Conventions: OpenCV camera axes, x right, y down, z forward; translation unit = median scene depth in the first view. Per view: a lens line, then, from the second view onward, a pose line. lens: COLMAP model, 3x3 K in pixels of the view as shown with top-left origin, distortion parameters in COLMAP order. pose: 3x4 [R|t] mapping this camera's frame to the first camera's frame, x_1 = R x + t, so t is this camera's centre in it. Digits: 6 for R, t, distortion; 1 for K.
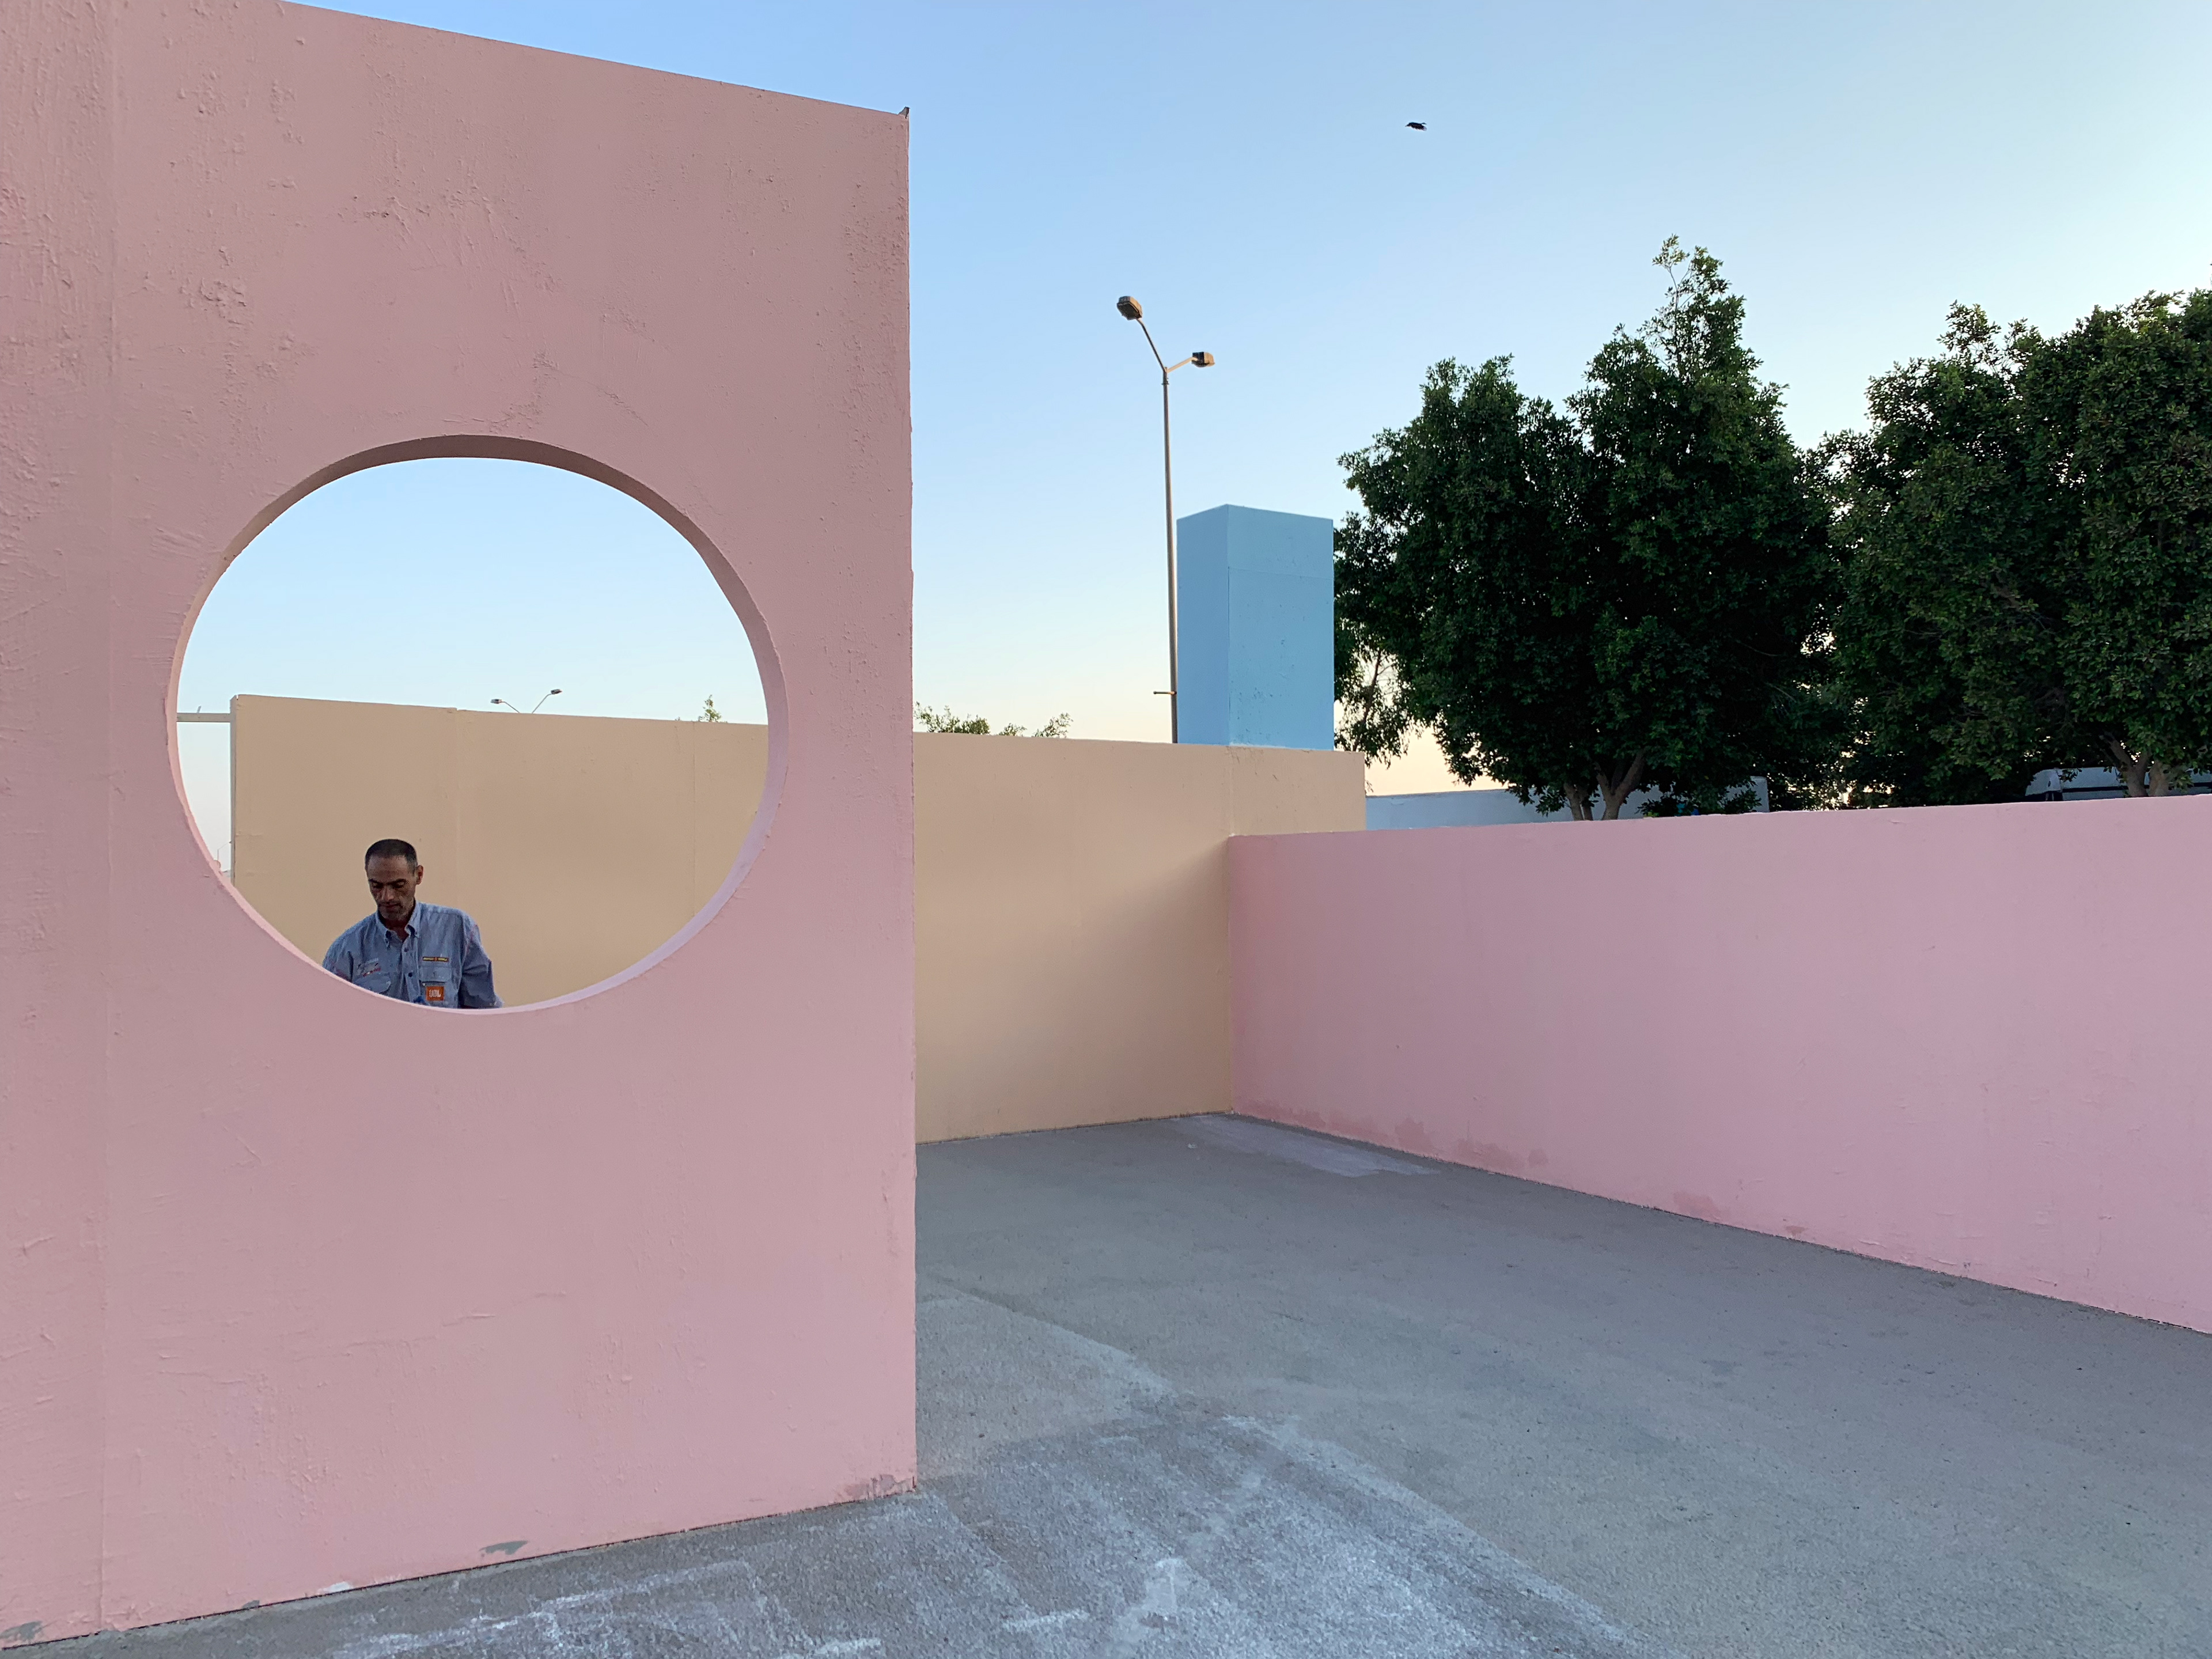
lens RADIAL K [[1606.9, 0, 1106.0], [0, 1606.9, 829.5], [0, 0, 1]] dist [-0.002305, -0.000353]
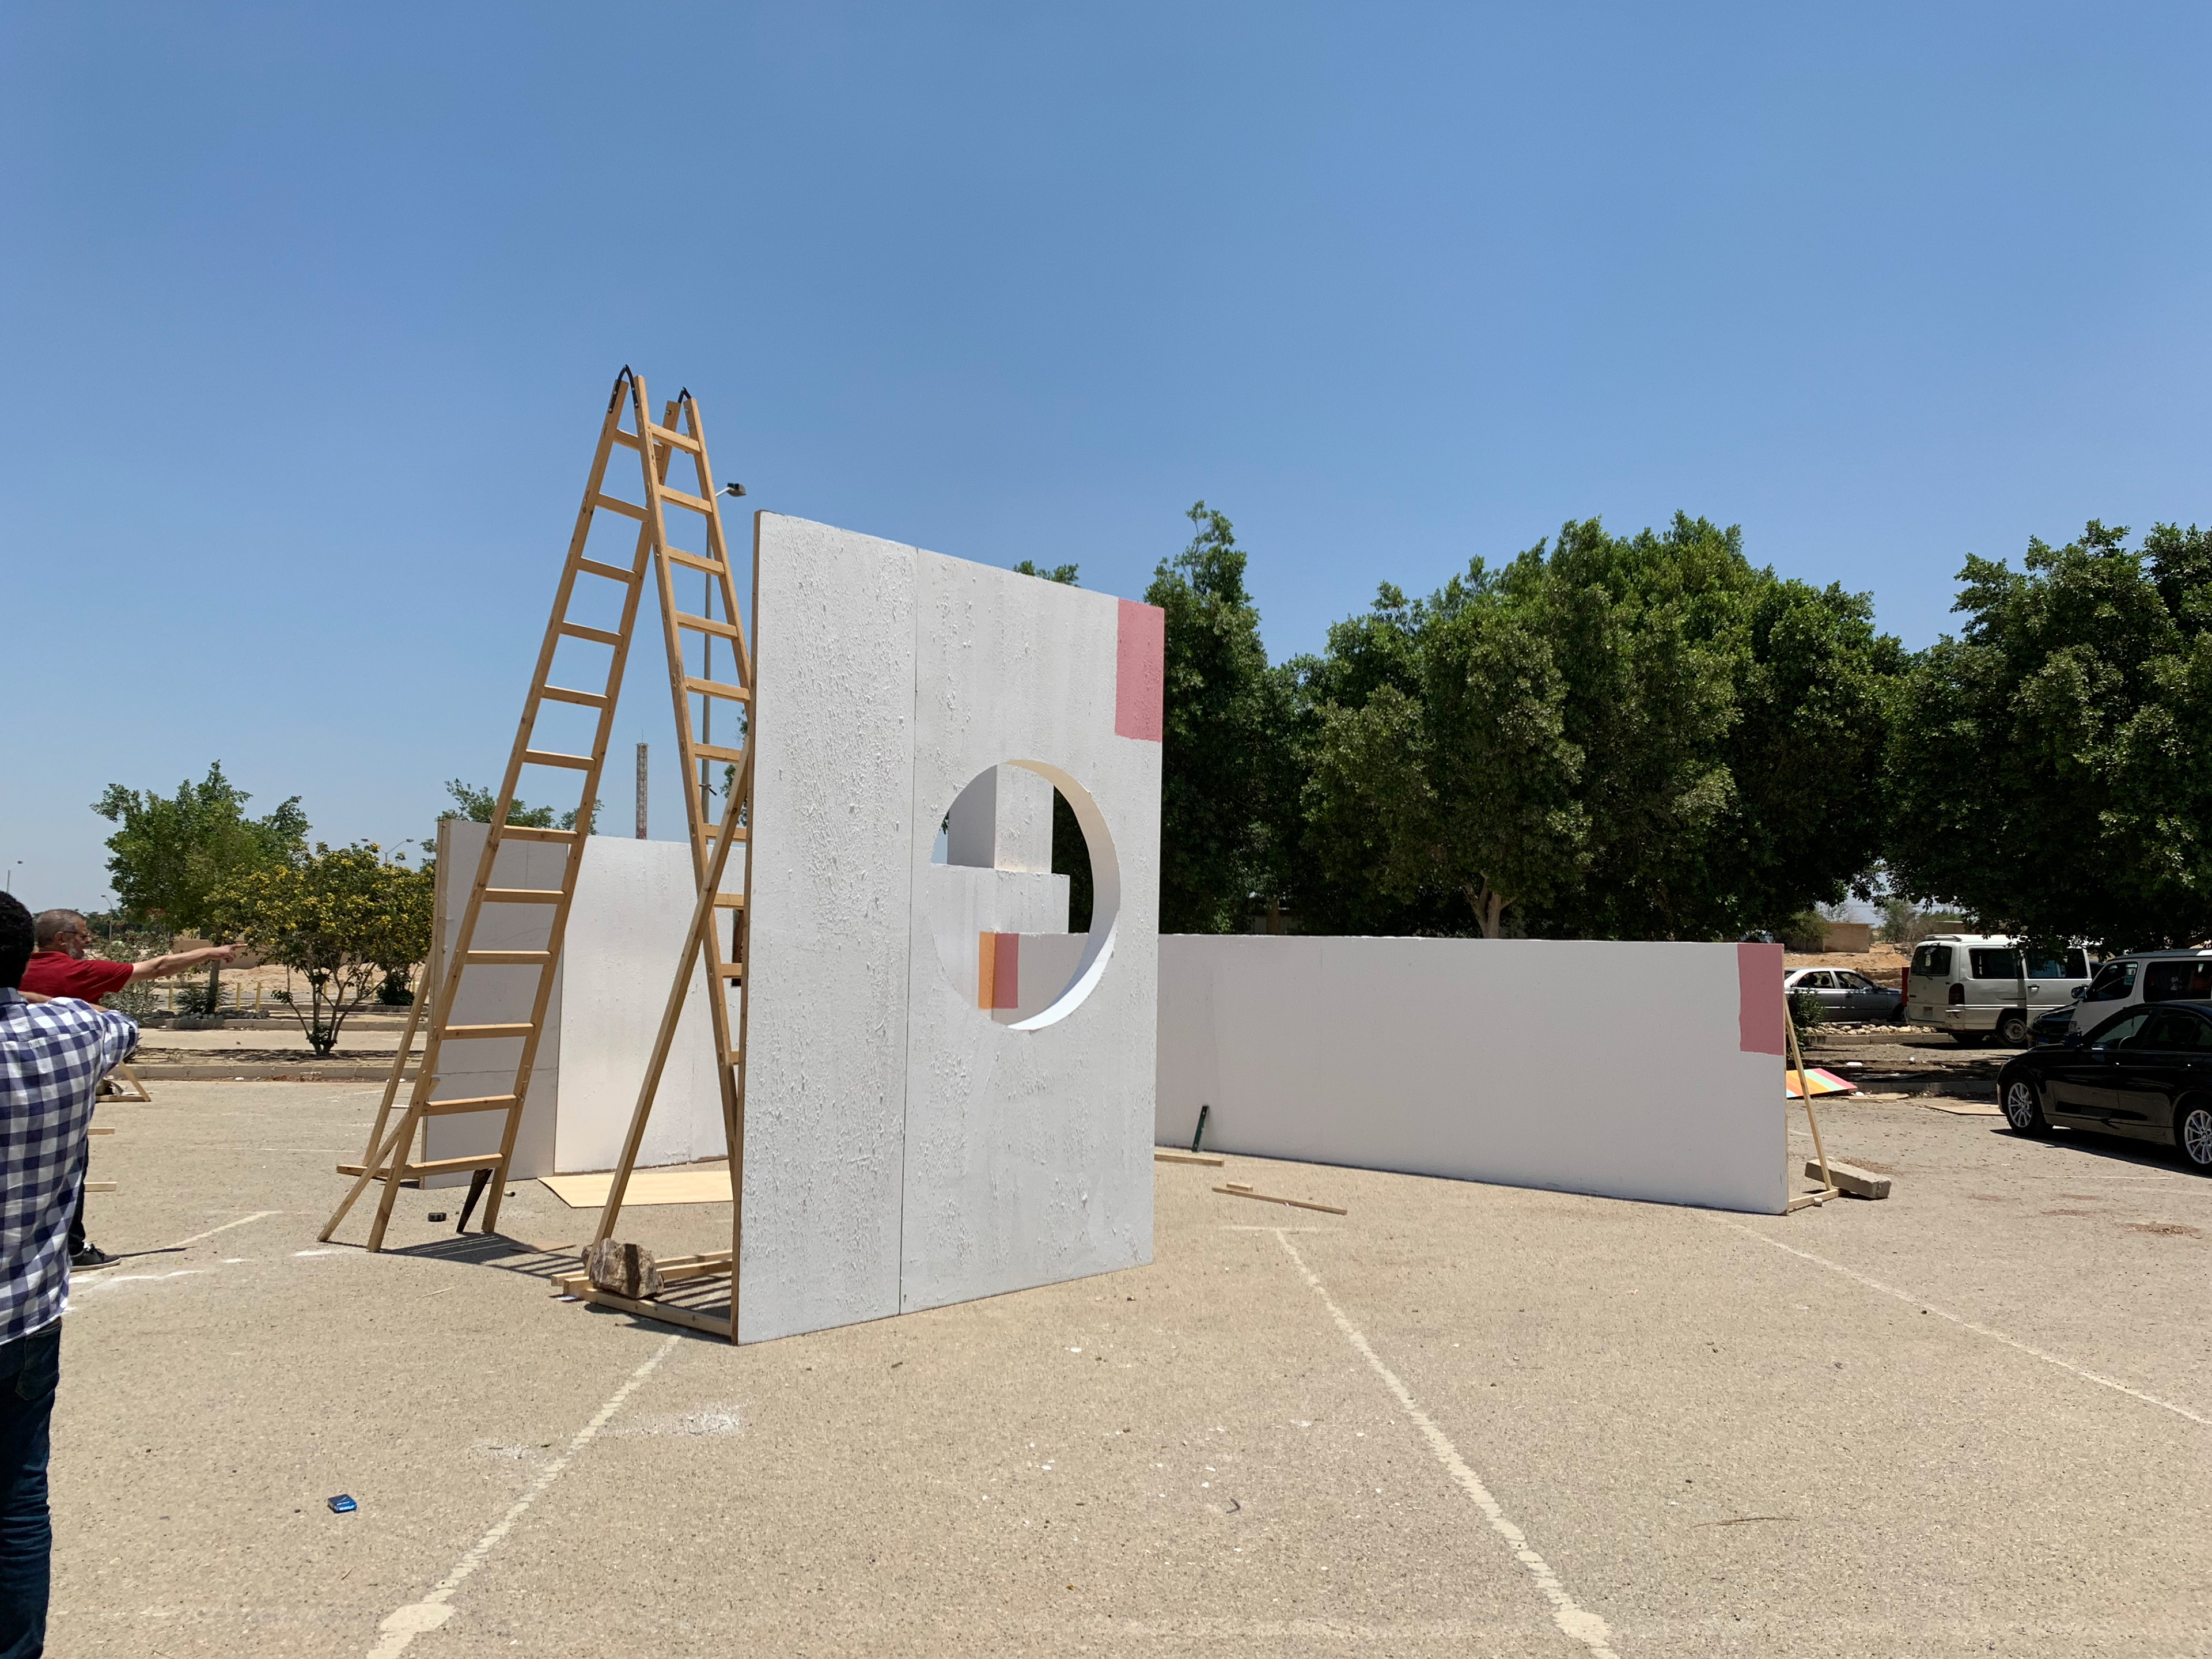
lens RADIAL K [[1565.6, 0, 1061.6], [0, 1565.6, 838.4], [0, 0, 1]] dist [0.049165, -0.000281]
pose [[0.928525, 0.052986, 0.367470, -0.244378], [-0.038436, 0.998164, -0.046806, -0.011172], [-0.369276, 0.029336, 0.928857, -0.209371]]
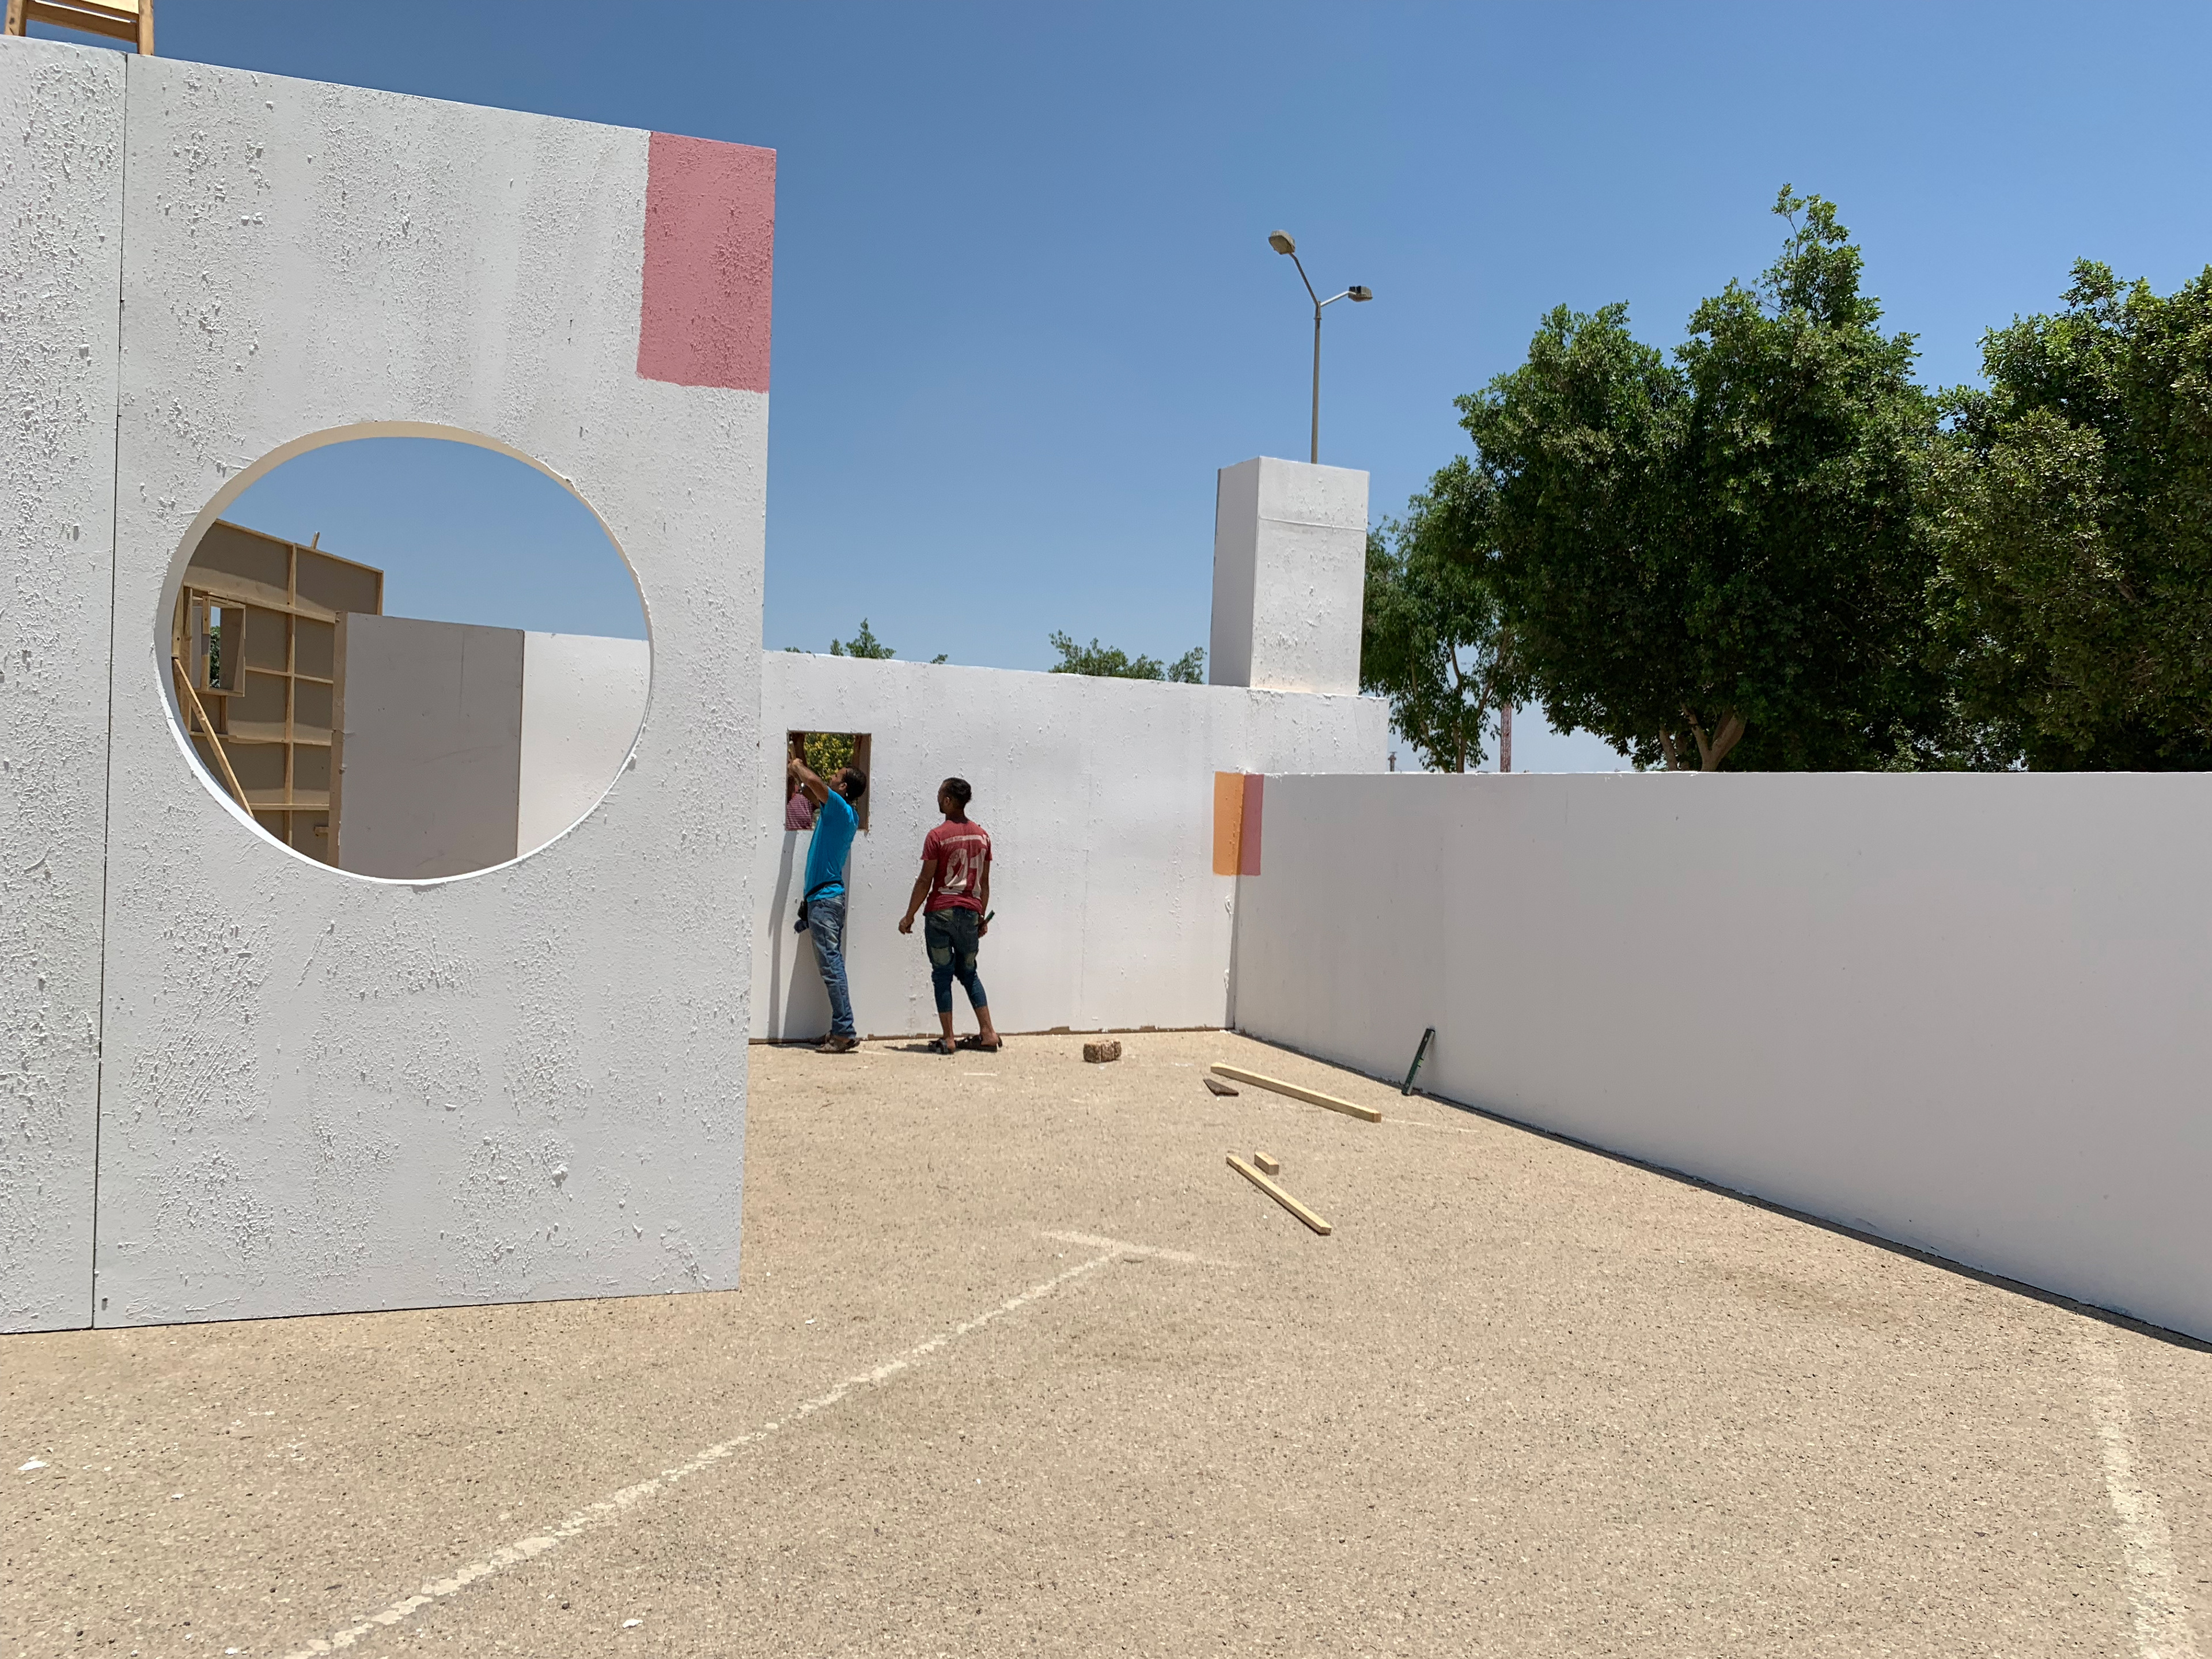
lens RADIAL K [[1606.9, 0, 1106.0], [0, 1606.9, 829.5], [0, 0, 1]] dist [-0.002305, -0.000353]
pose [[0.992409, 0.048429, -0.113044, 0.066347], [-0.043319, 0.997944, 0.047233, -0.003667], [0.115099, -0.041978, 0.992467, -0.039484]]
